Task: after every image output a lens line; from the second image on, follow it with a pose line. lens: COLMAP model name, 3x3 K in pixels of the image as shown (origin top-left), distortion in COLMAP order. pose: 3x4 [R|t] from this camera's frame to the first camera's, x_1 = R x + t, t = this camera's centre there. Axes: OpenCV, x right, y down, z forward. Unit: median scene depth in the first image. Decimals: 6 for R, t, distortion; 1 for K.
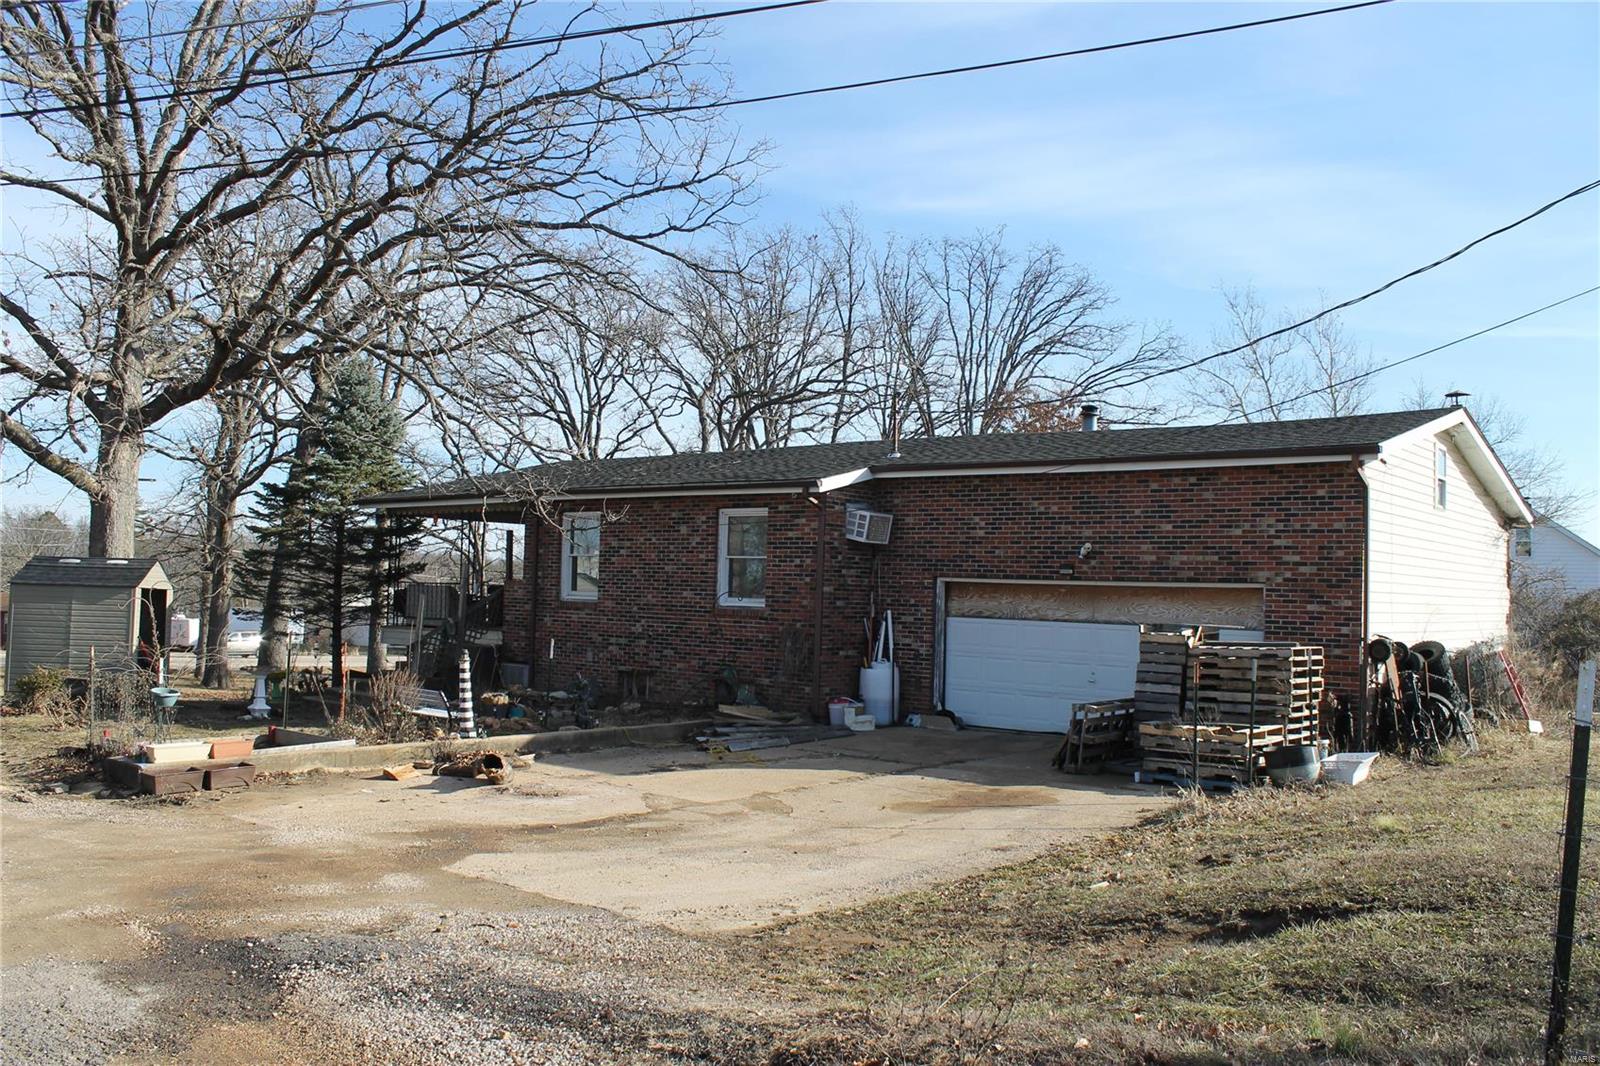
lens RADIAL K [[1377.2, 0, 766.9], [0, 1377.2, 529.2], [0, 0, 1]] dist [-0.146576, 0.121373]
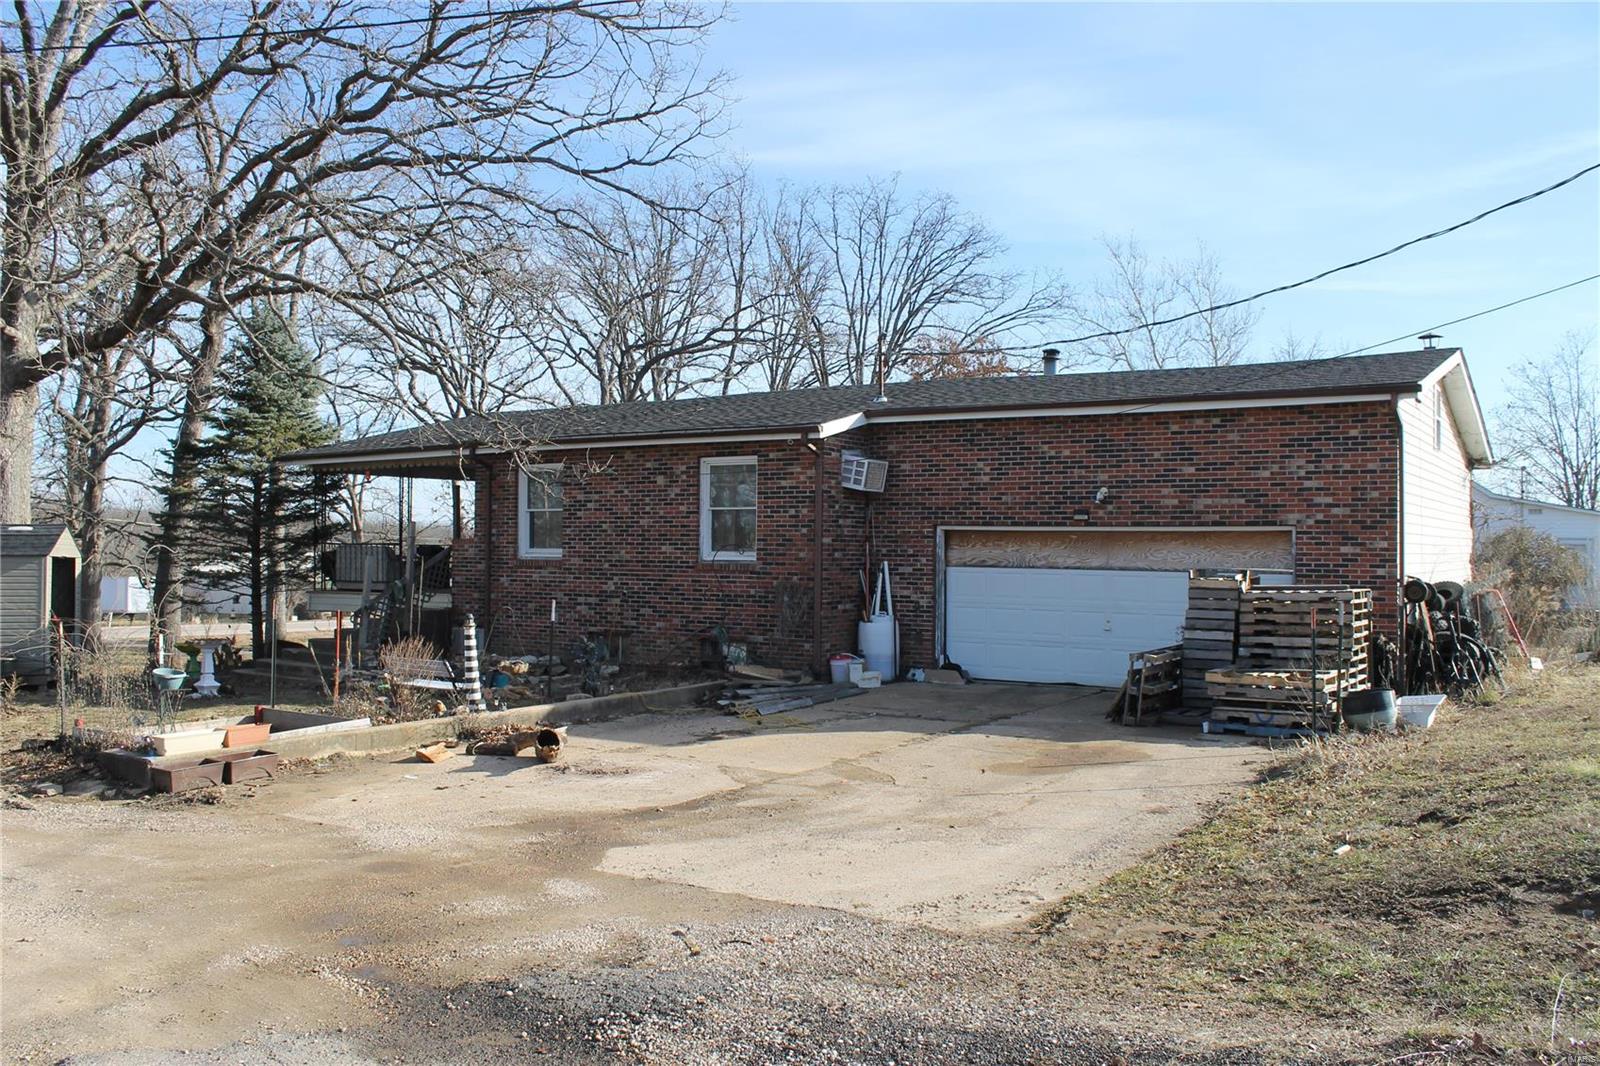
lens RADIAL K [[1377.2, 0, 791.9], [0, 1377.2, 533.8], [0, 0, 1]] dist [-0.146576, 0.121373]
pose [[0.992244, -0.019620, 0.122746, -0.106564], [0.015081, 0.999171, 0.037802, 0.002876], [-0.123386, -0.035658, 0.991718, 0.064199]]
